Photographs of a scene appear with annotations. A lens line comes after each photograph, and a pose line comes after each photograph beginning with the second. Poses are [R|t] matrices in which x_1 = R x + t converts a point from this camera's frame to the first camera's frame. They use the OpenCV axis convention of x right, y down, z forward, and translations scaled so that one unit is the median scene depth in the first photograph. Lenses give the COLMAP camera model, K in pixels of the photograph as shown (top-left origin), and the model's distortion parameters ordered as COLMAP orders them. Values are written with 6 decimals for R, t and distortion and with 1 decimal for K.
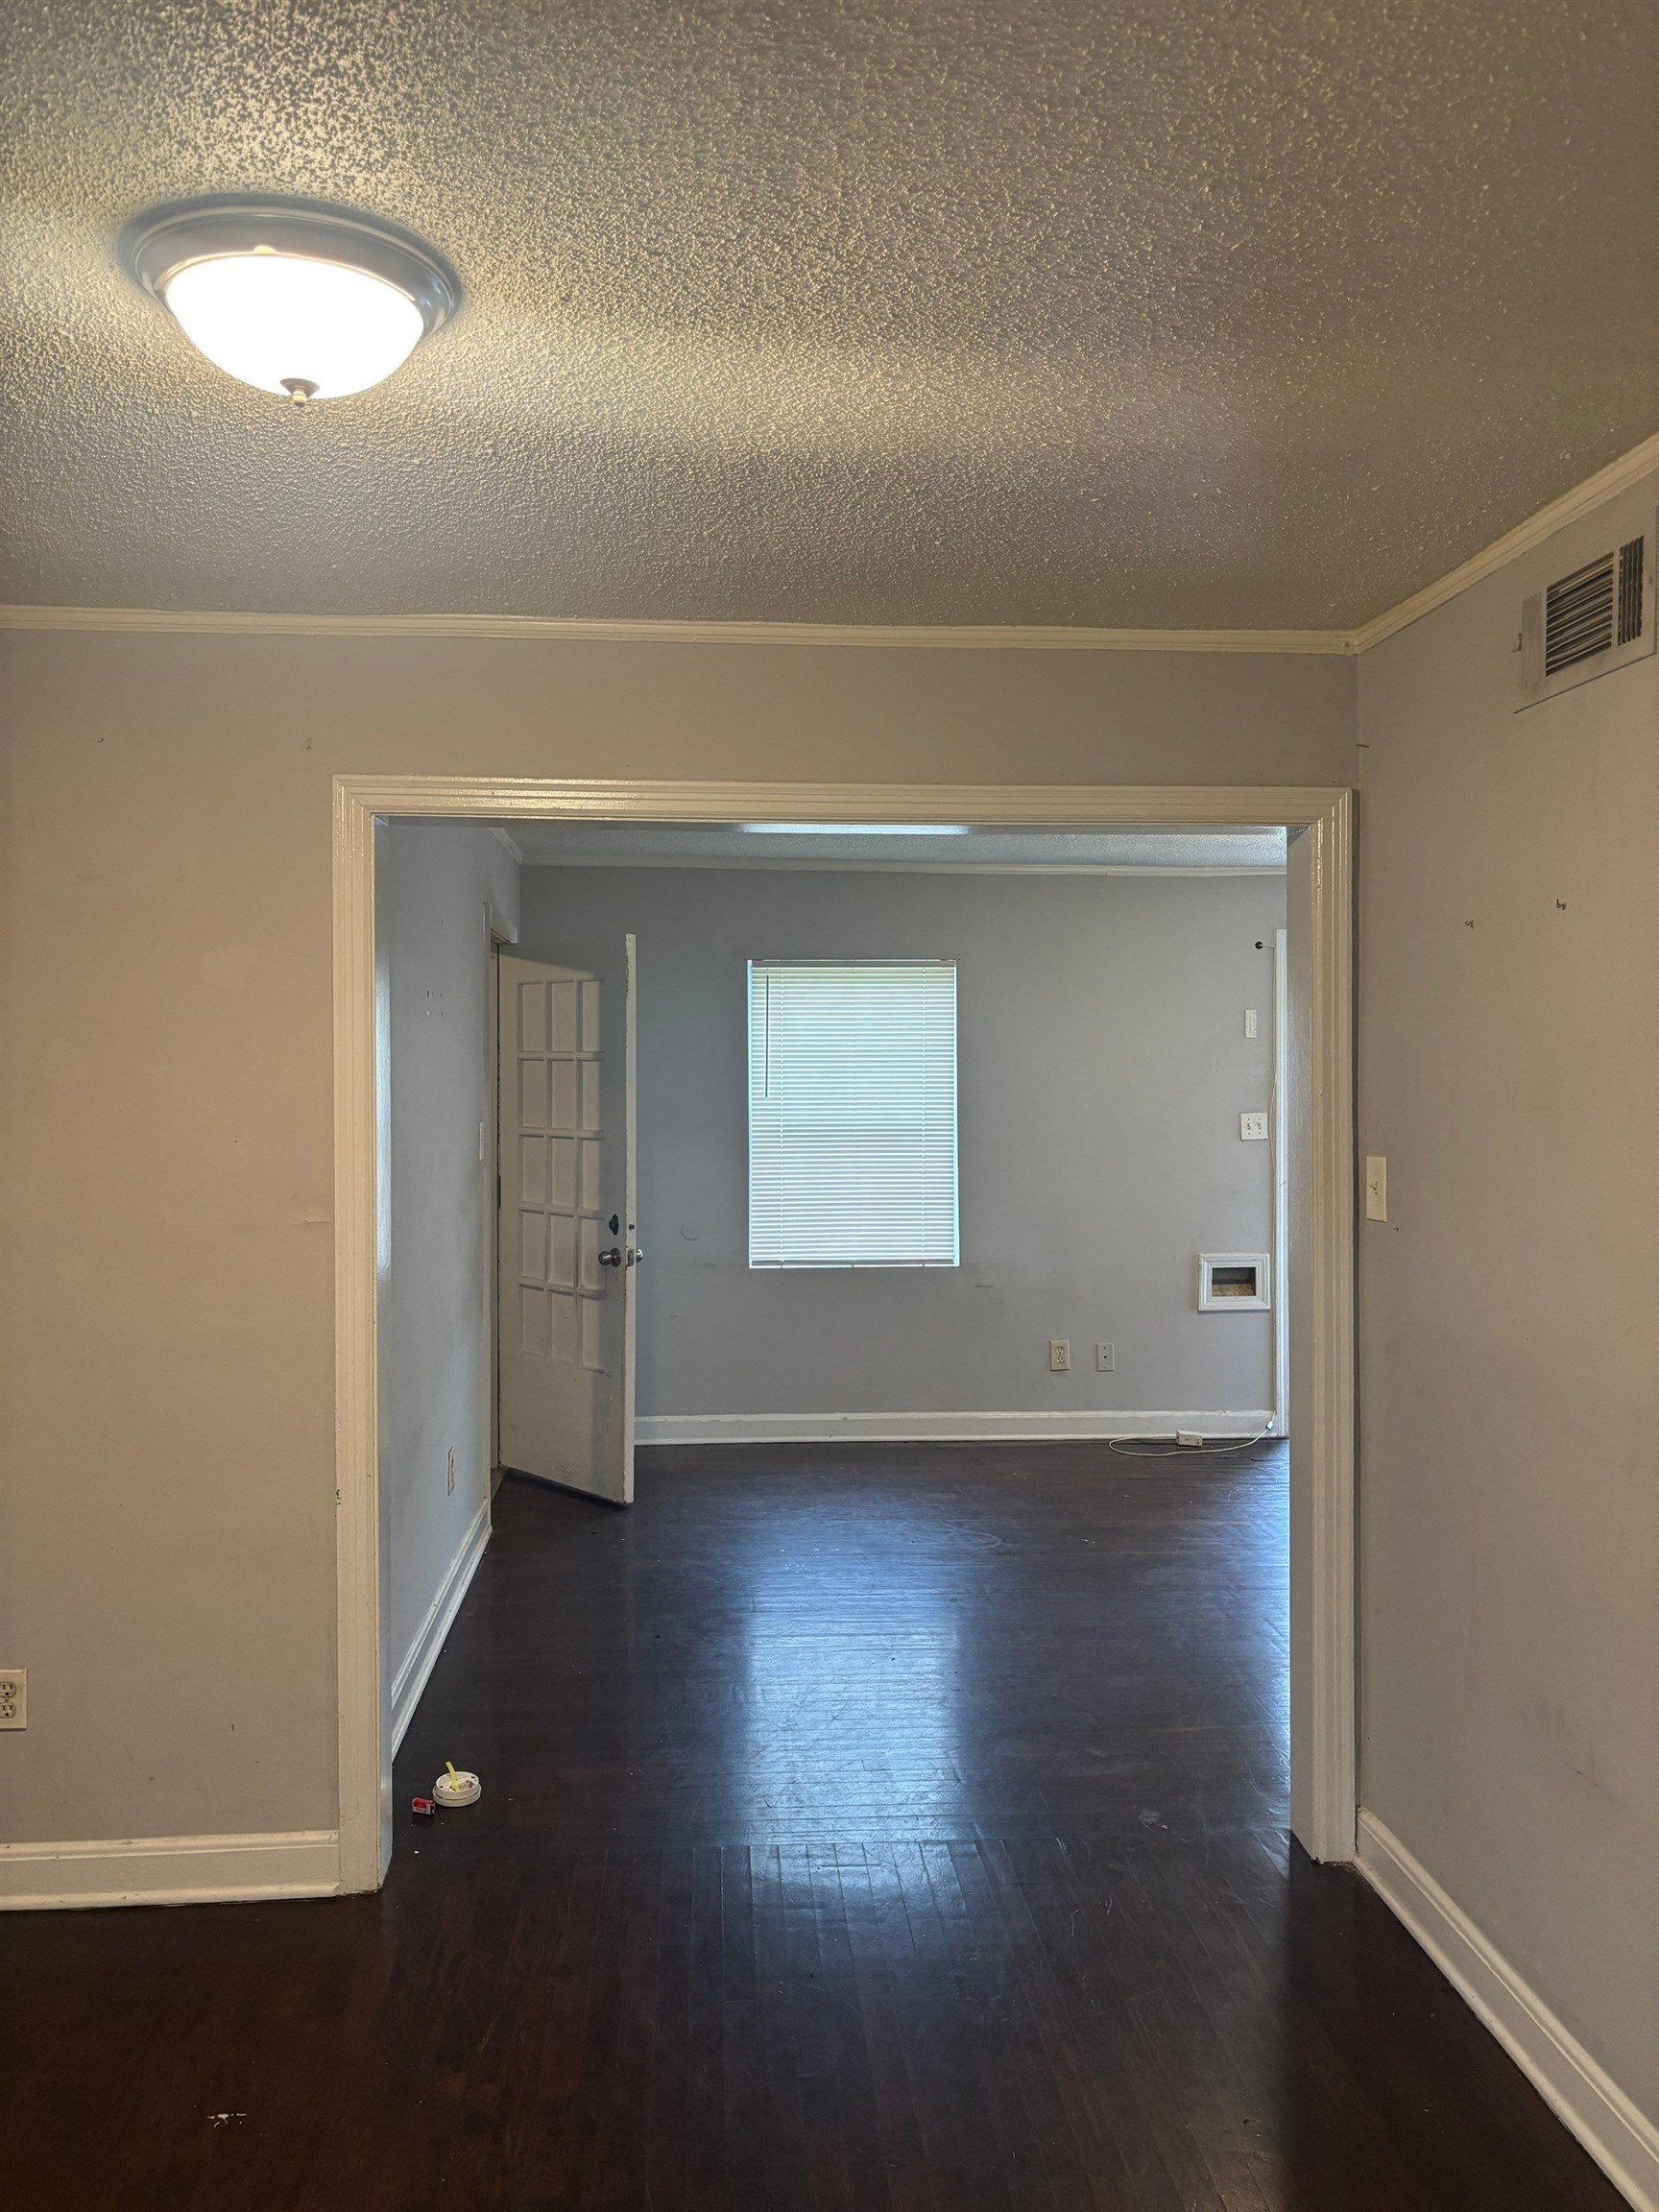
lens RADIAL K [[1676.0, 0, 820.4], [0, 1676.0, 1117.4], [0, 0, 1]] dist [0.058419, -0.067678]
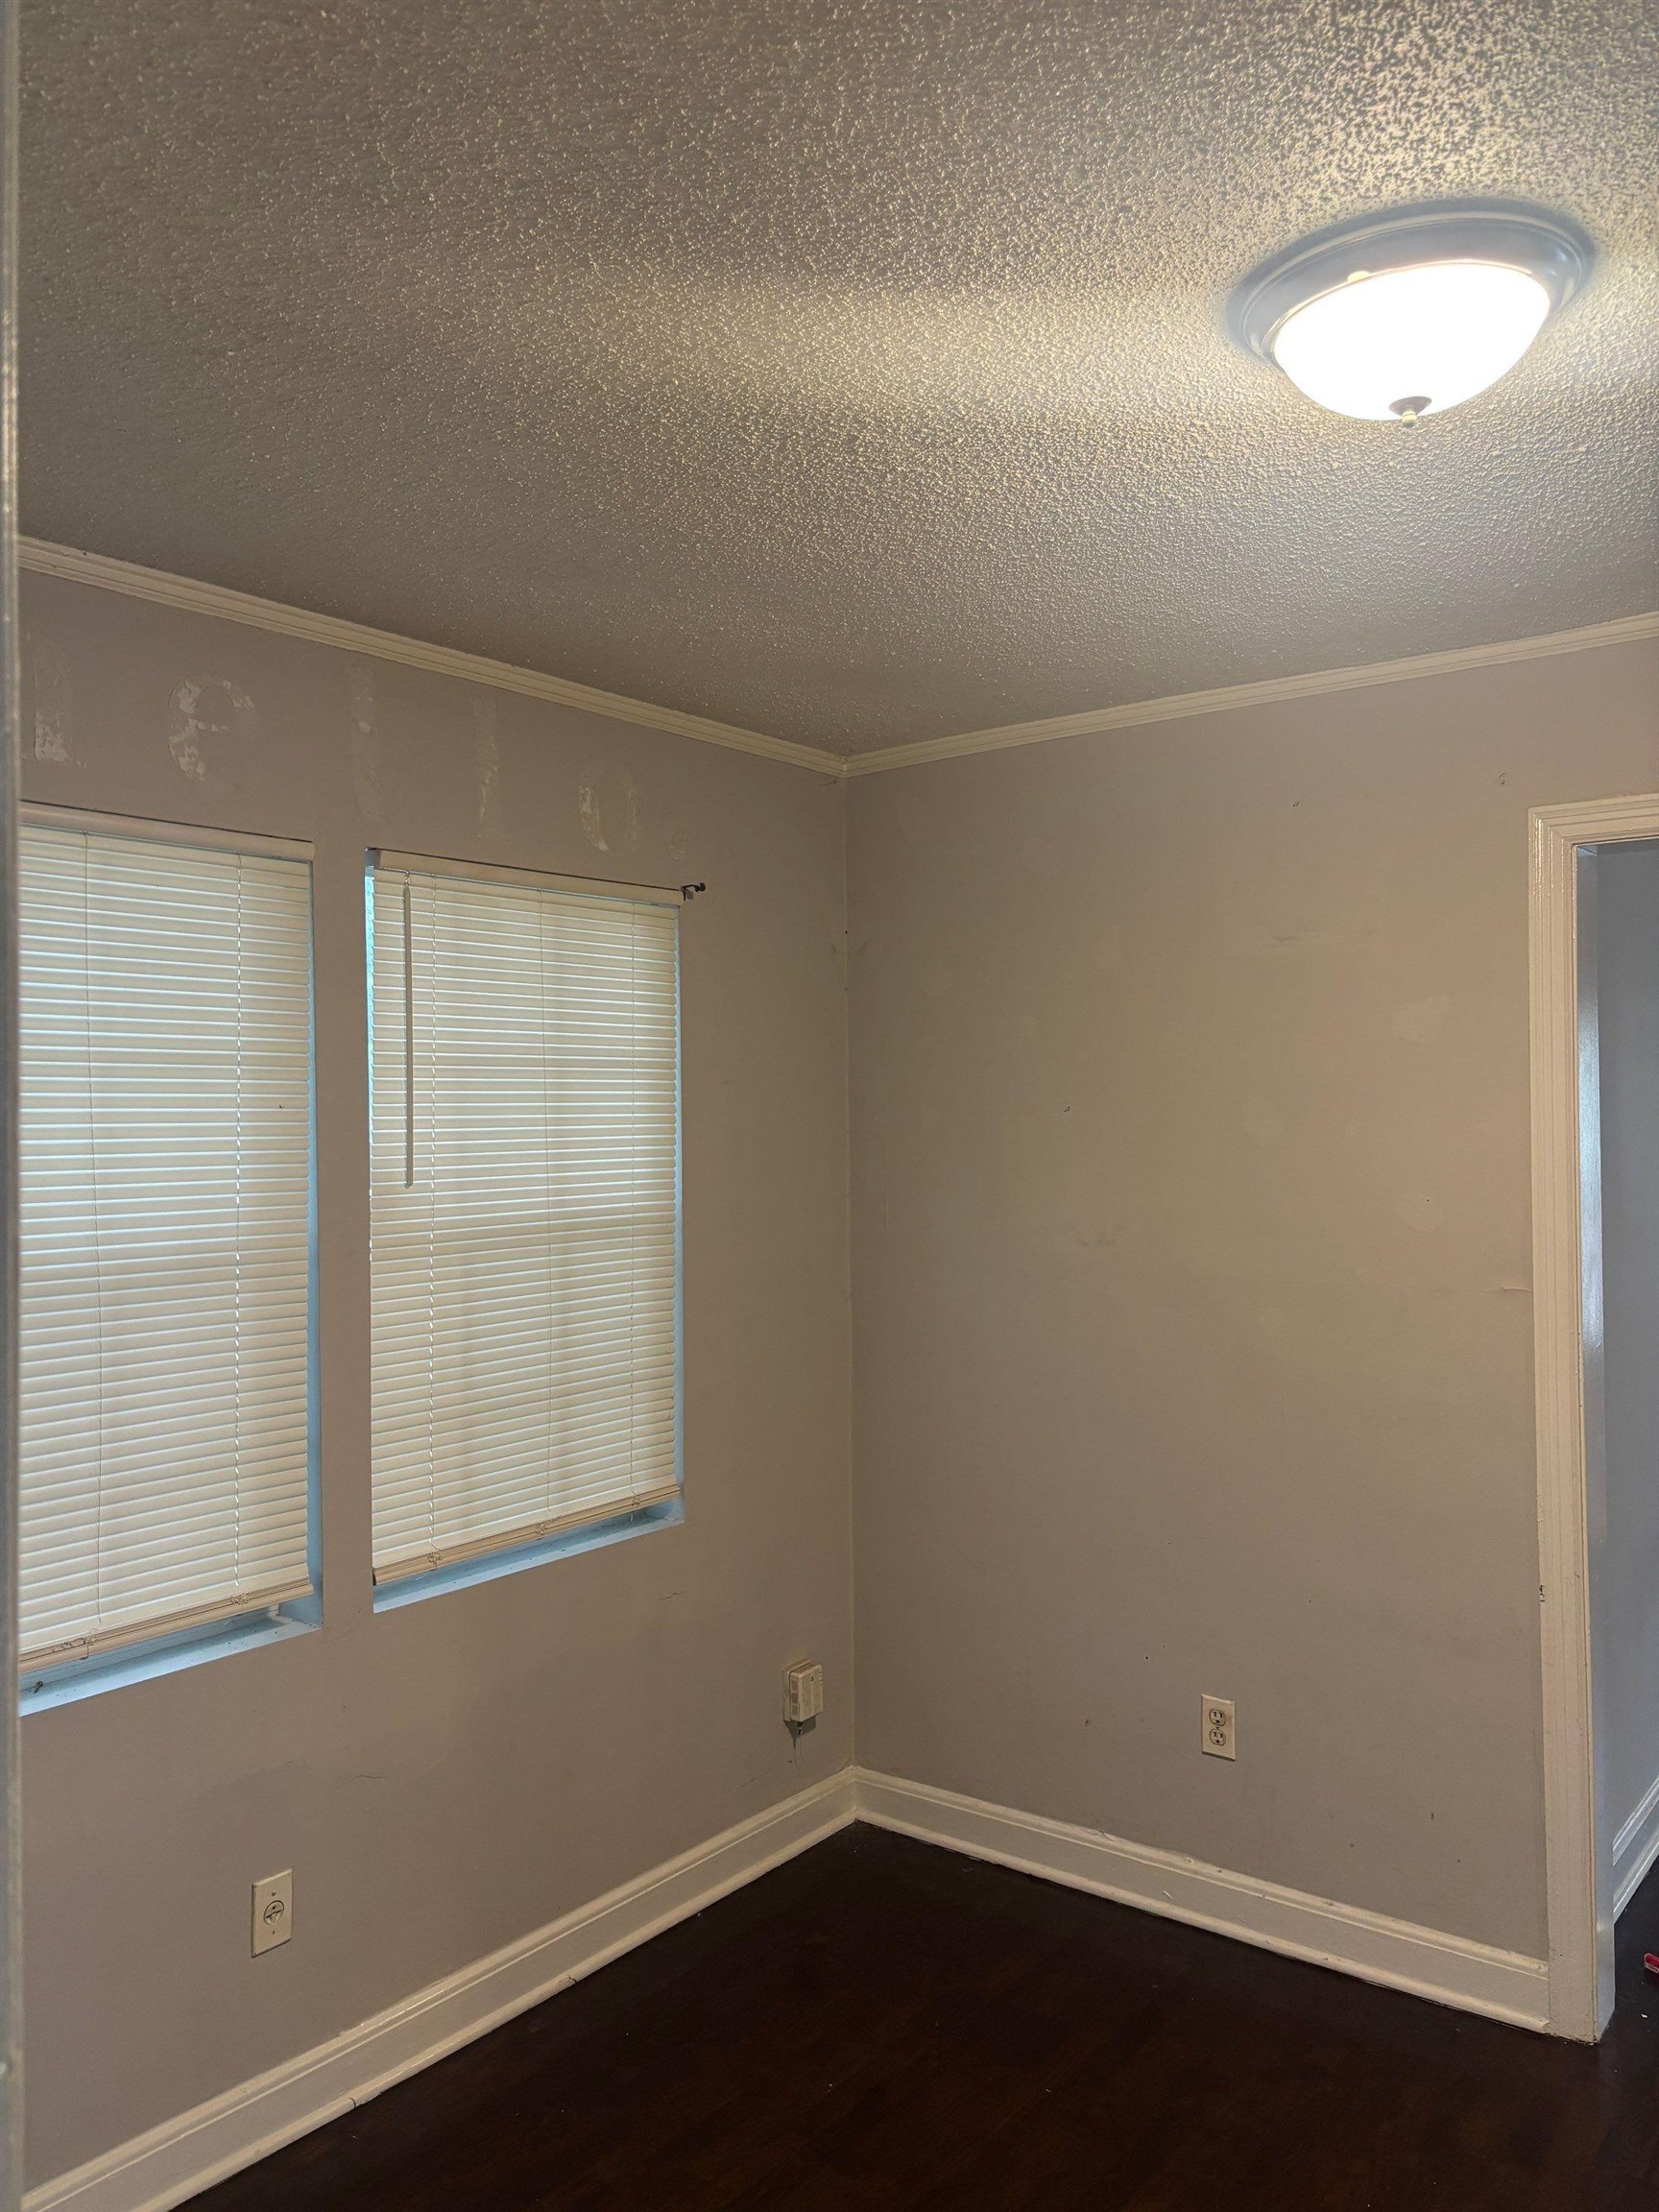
lens RADIAL K [[1676.0, 0, 826.5], [0, 1676.0, 1105.2], [0, 0, 1]] dist [0.058419, -0.067678]
pose [[0.741289, -0.009402, -0.671120, 0.092054], [-0.015170, 0.999412, -0.030757, -0.009427], [0.671015, 0.032981, 0.740710, 0.108957]]
